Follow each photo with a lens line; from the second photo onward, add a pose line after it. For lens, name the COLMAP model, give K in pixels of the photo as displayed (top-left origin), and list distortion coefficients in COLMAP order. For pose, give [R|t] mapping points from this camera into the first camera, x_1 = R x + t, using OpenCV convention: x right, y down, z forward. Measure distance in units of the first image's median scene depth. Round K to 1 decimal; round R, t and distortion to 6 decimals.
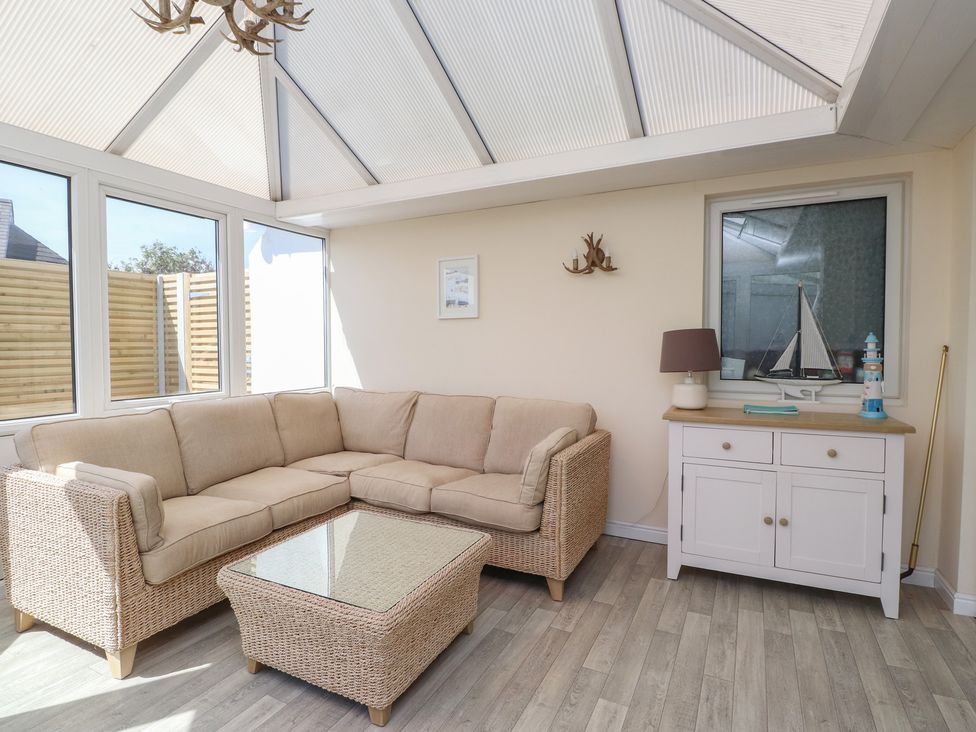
lens RADIAL K [[505.7, 0, 486.0], [0, 505.7, 365.8], [0, 0, 1]] dist [0.000540, -0.001213]
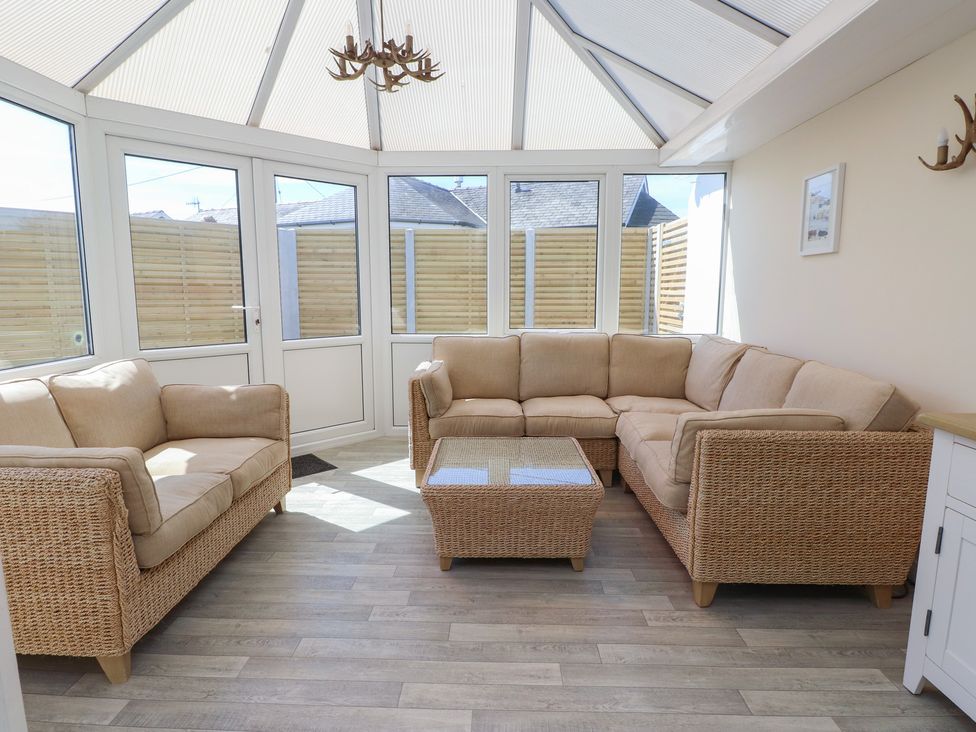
lens RADIAL K [[531.6, 0, 487.1], [0, 531.6, 363.5], [0, 0, 1]] dist [-0.004270, -0.001176]
pose [[0.446188, 0.125469, -0.886100, 0.458821], [-0.039260, 0.991914, 0.120683, -0.008797], [0.894078, -0.019059, 0.447506, 0.207224]]
